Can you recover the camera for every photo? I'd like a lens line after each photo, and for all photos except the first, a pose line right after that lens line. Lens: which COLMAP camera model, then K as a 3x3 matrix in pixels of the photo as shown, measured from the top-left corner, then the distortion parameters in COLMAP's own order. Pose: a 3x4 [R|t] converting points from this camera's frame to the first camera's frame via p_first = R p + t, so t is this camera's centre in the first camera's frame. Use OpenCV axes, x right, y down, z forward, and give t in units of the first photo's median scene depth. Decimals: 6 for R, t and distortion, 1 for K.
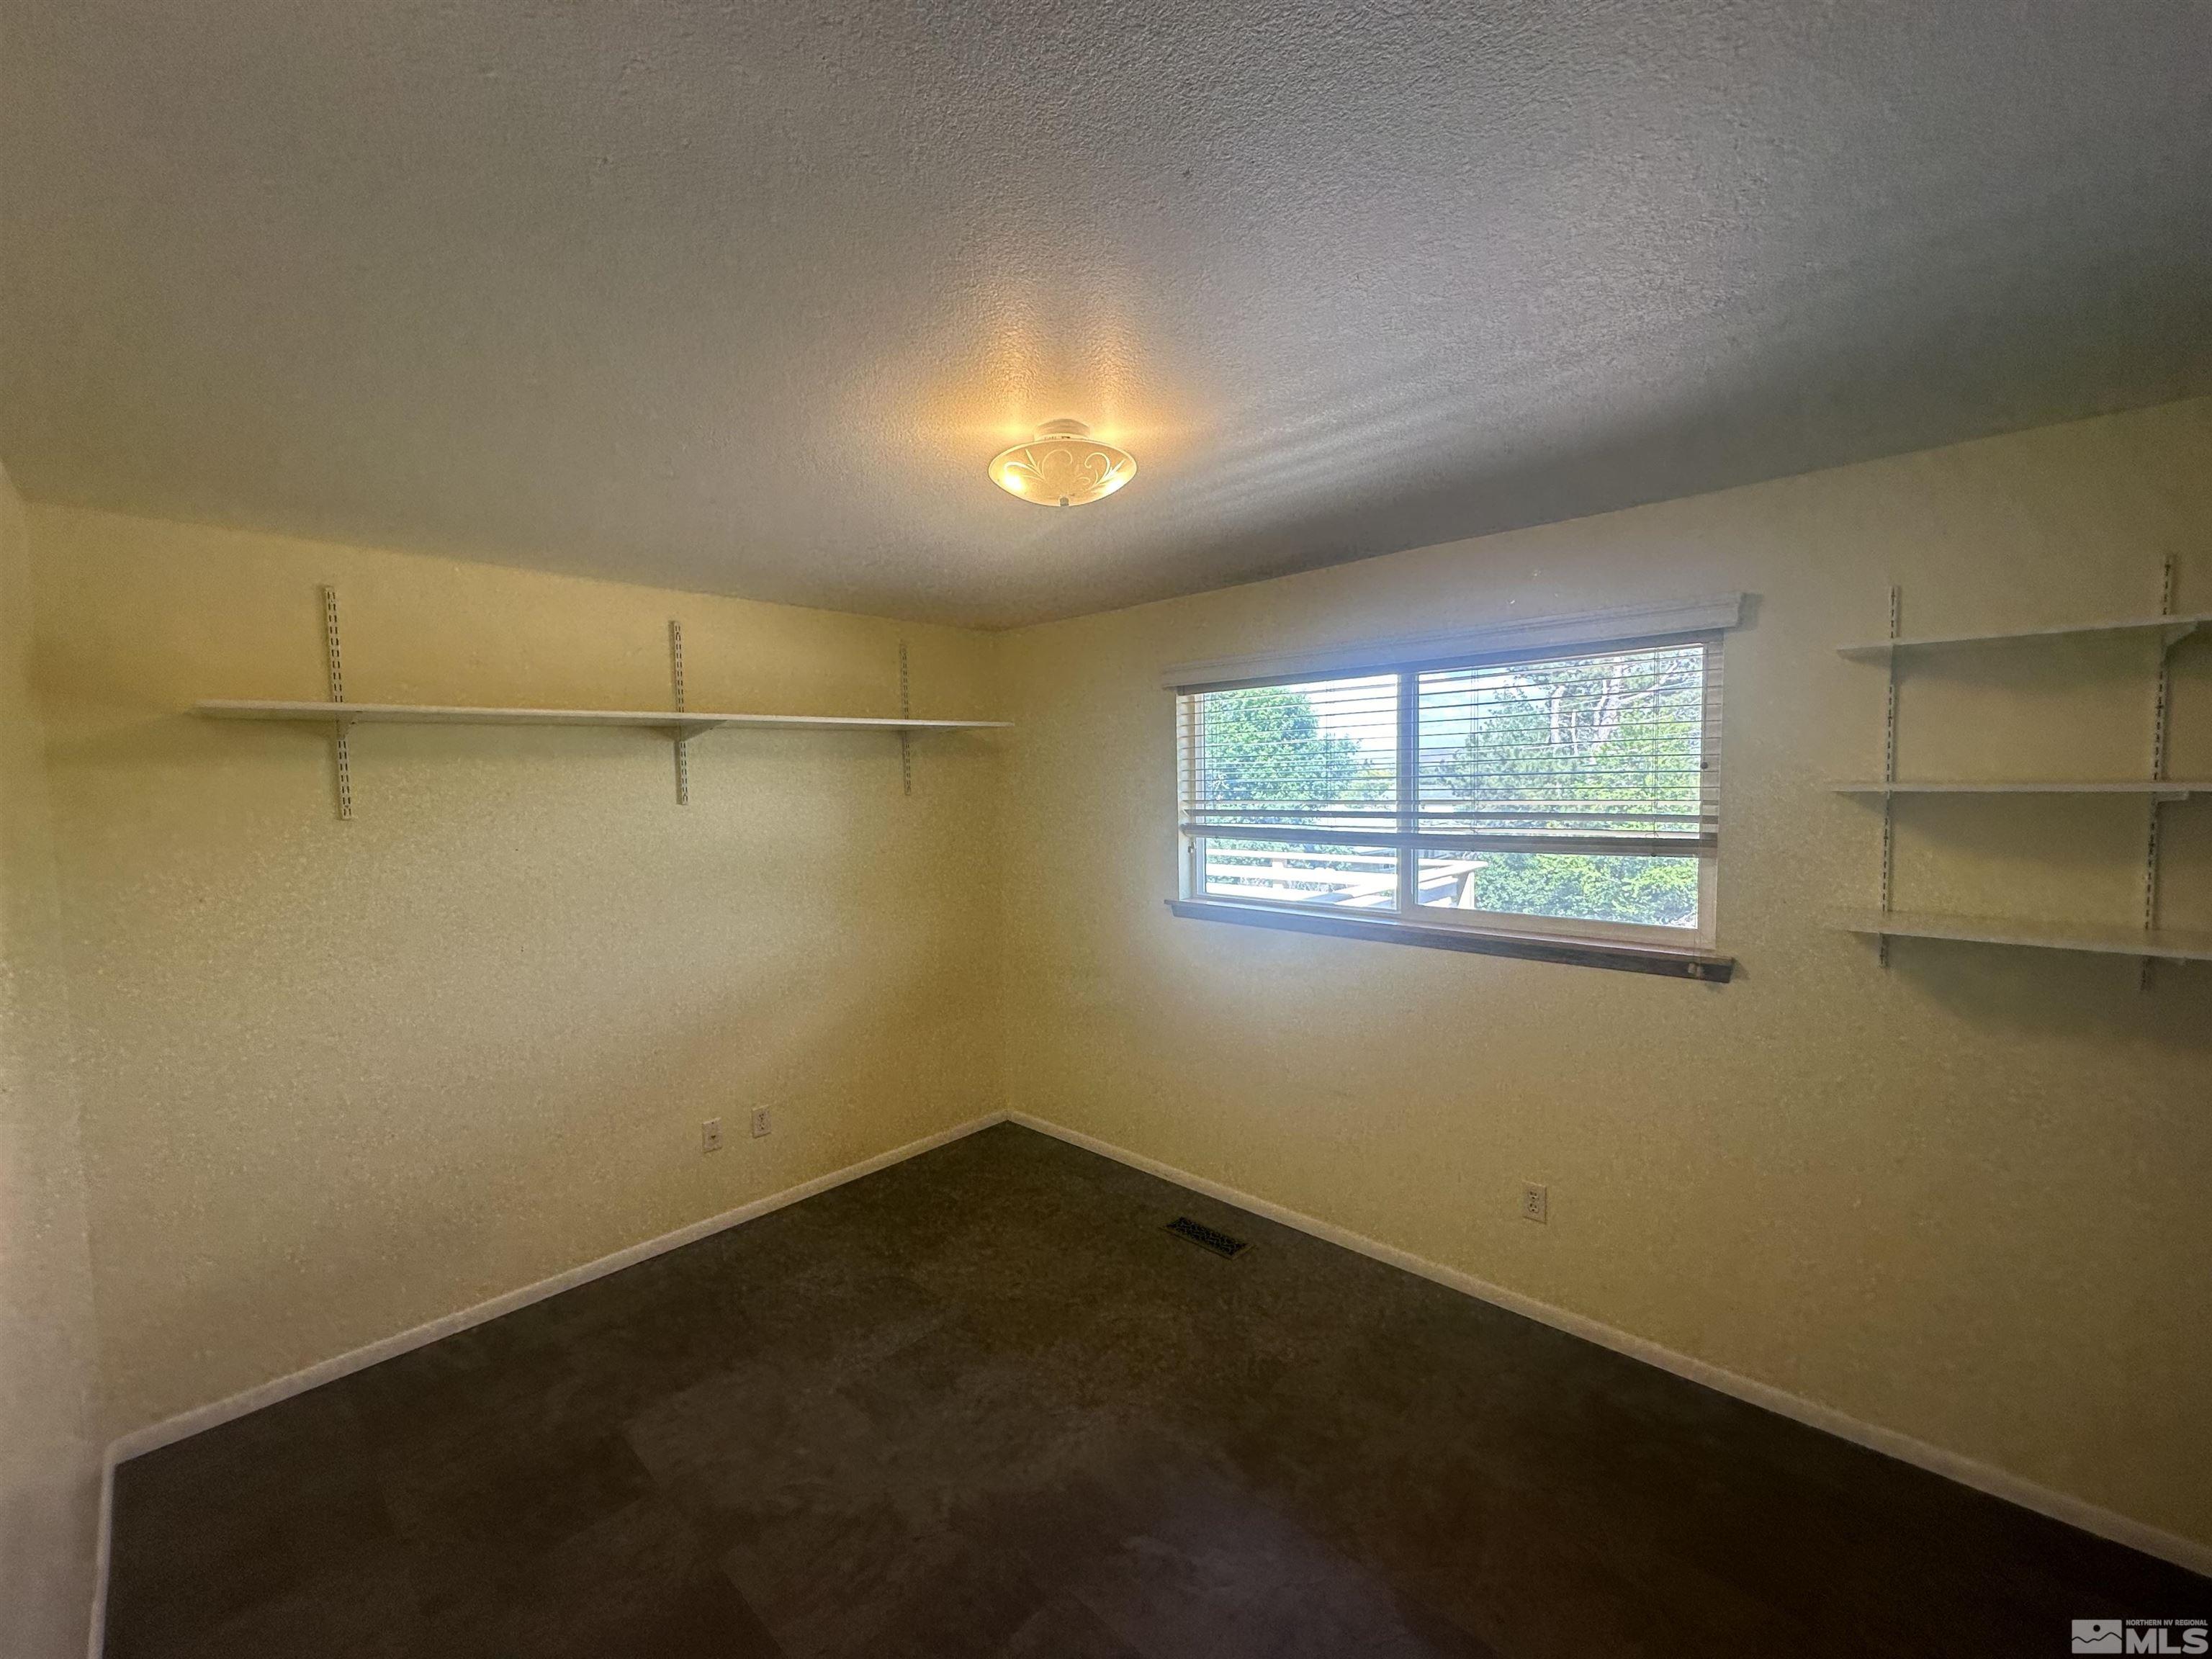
lens RADIAL K [[879.4, 0, 1106.0], [0, 879.4, 829.5], [0, 0, 1]] dist [-0.002116, -0.000162]
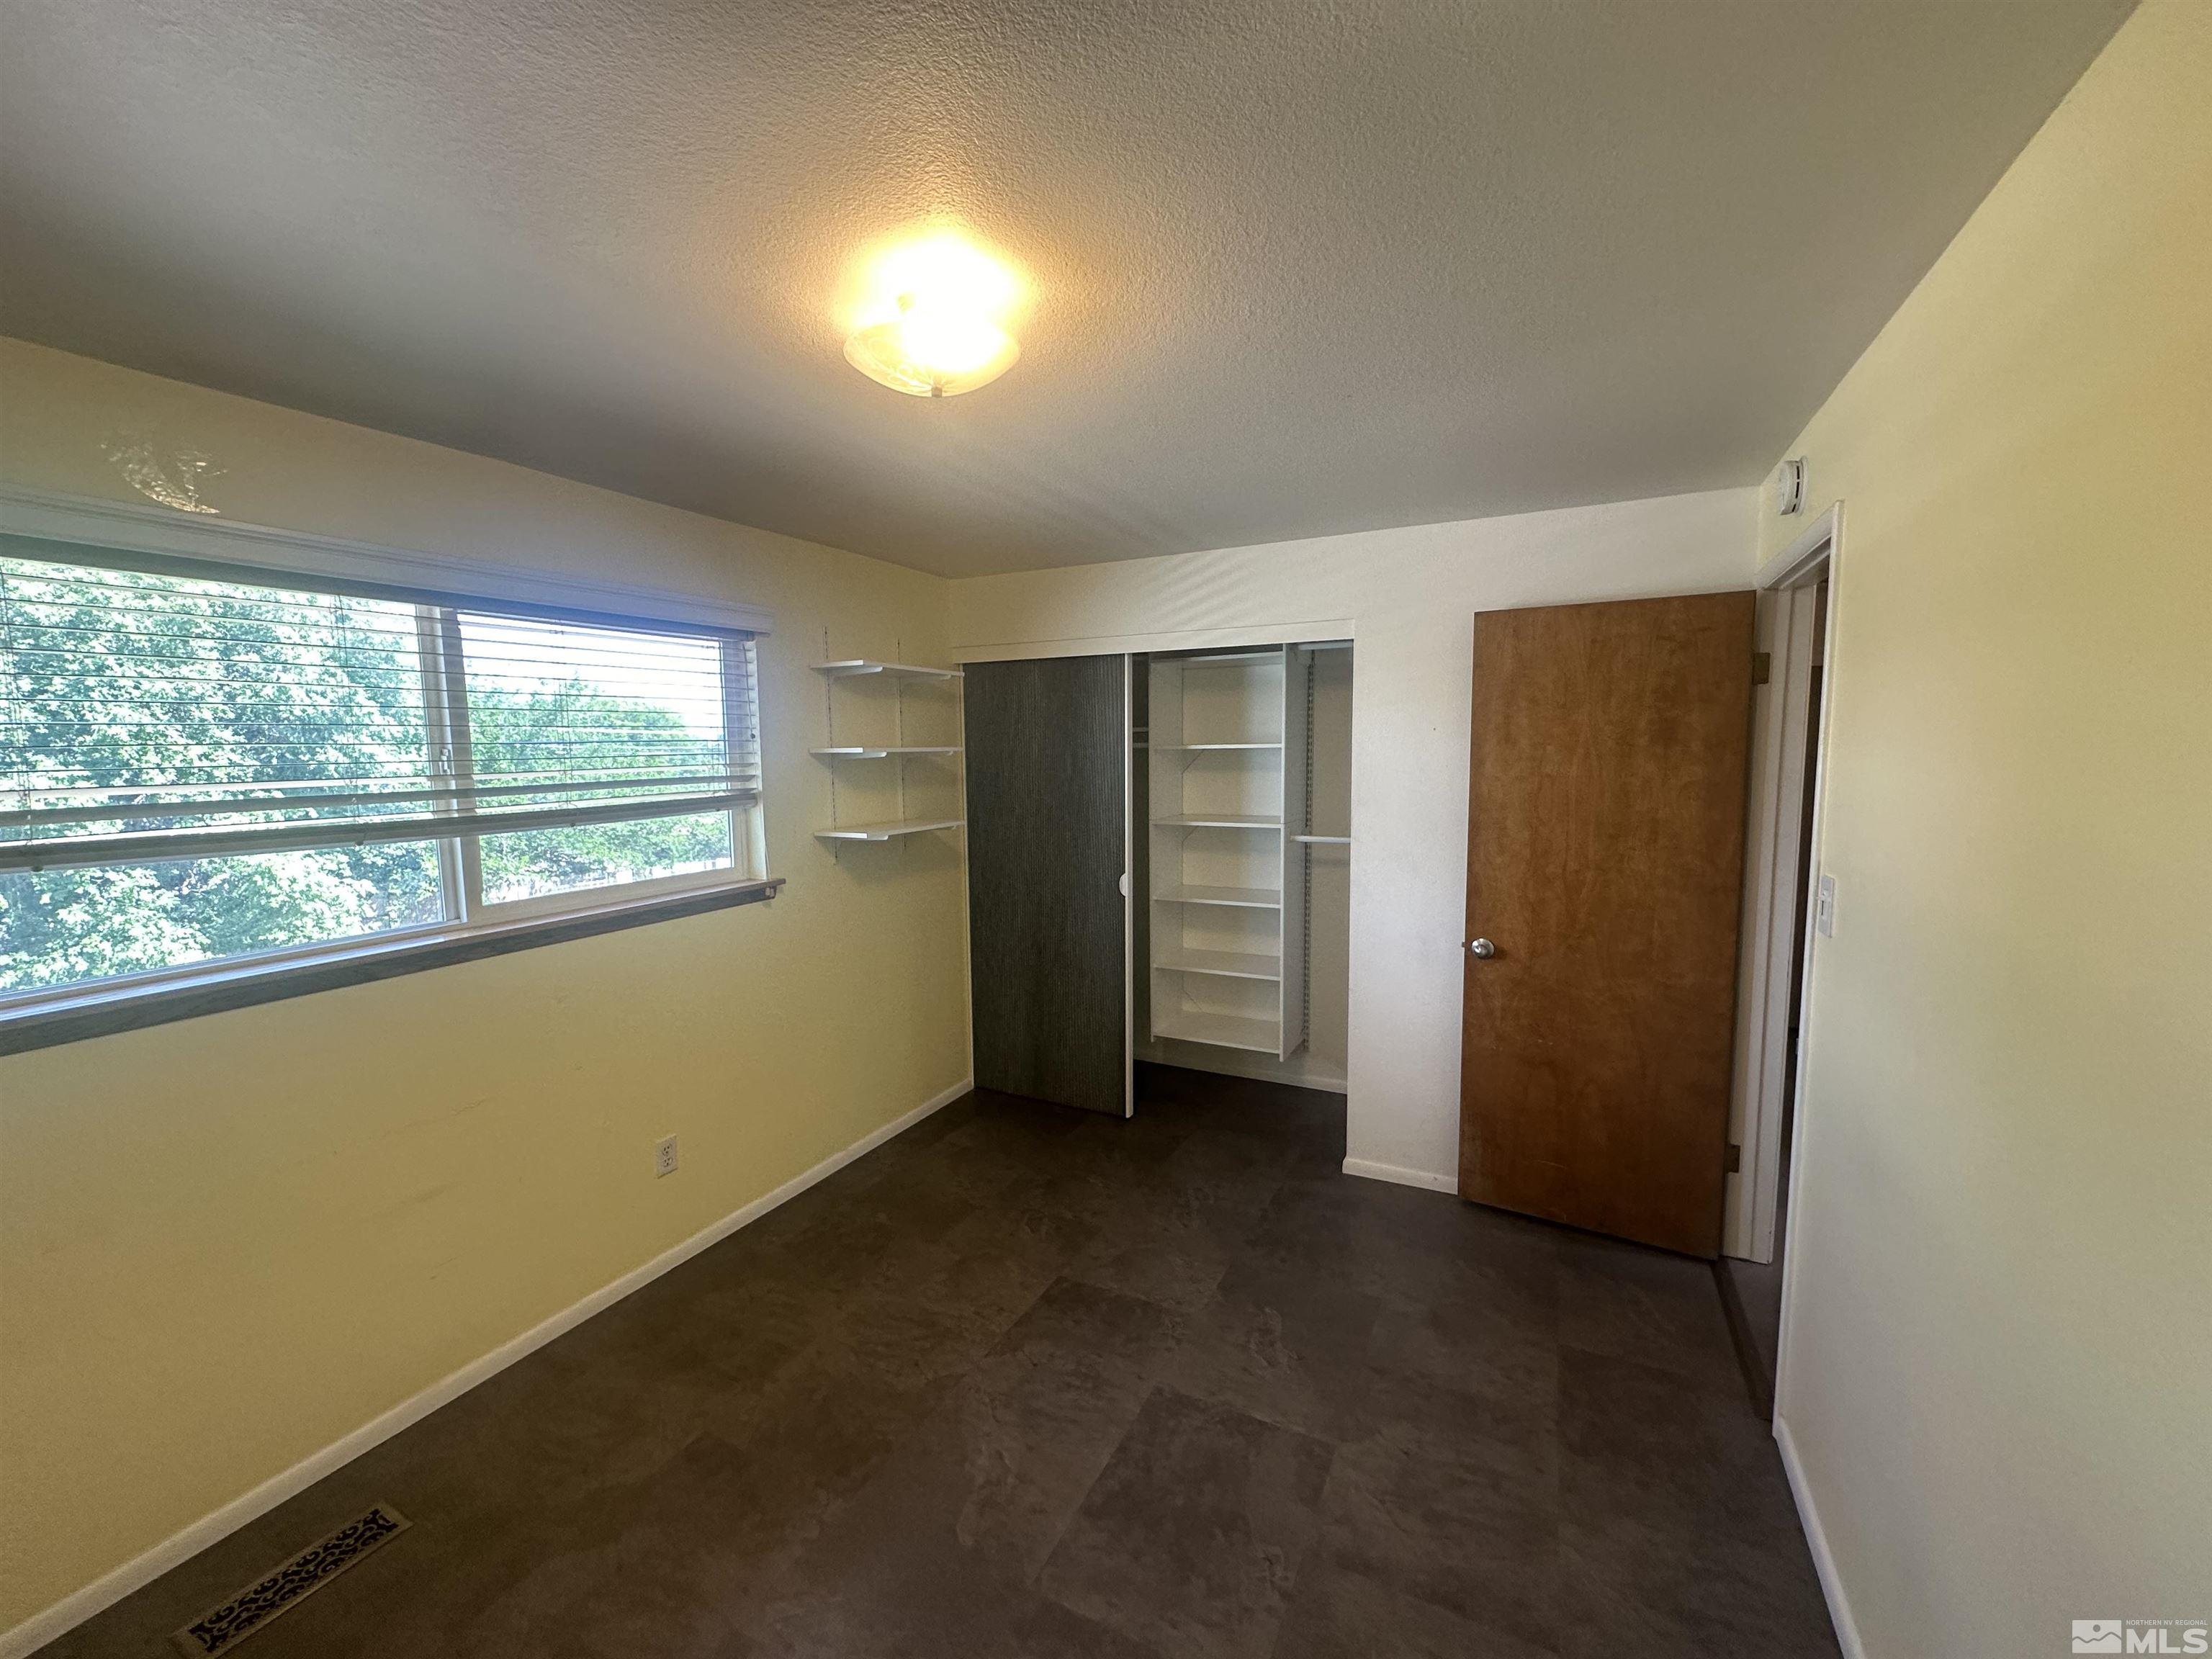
lens RADIAL K [[879.4, 0, 1106.0], [0, 879.4, 829.5], [0, 0, 1]] dist [-0.002116, -0.000162]
pose [[-0.280202, -0.073007, 0.957161, -0.678482], [0.072823, 0.992614, 0.097030, -0.022439], [-0.957175, 0.096891, -0.272816, 0.816434]]
